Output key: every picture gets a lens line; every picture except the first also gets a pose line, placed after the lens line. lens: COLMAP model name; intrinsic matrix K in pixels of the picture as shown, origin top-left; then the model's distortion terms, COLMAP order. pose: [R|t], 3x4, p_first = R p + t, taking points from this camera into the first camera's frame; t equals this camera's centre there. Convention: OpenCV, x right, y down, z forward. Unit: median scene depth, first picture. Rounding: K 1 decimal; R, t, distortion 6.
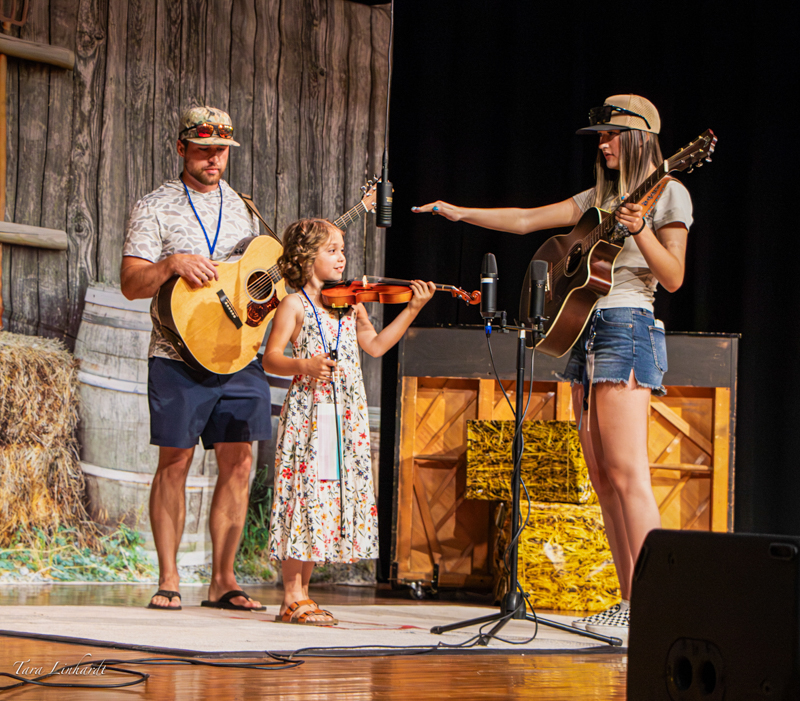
lens RADIAL K [[2262.9, 0, 356.8], [0, 2262.9, 351.6], [0, 0, 1]] dist [0.434982, 0.450884]
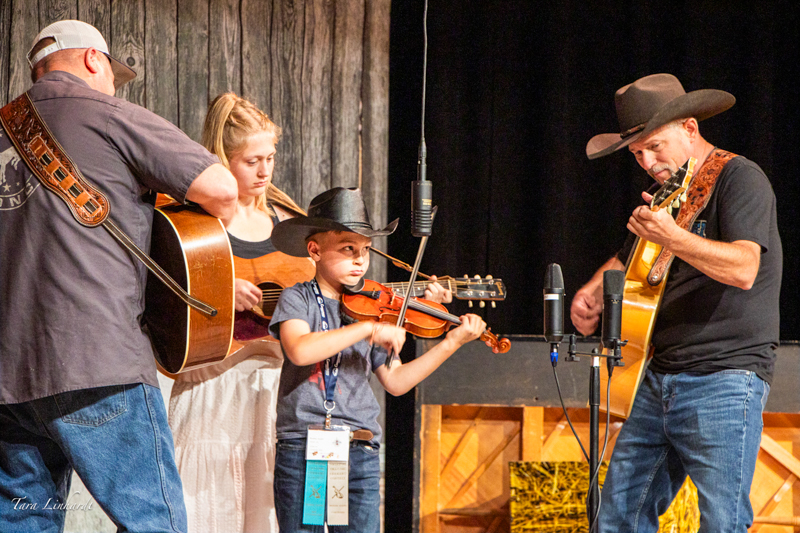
lens RADIAL K [[3571.0, 0, 401.6], [0, 3571.0, 295.4], [0, 0, 1]] dist [1.518687, 0.717378]
pose [[0.999177, -0.017021, 0.036809, -0.029711], [0.017430, 0.999789, -0.010828, -0.012684], [-0.036617, 0.011461, 0.999264, -0.194172]]
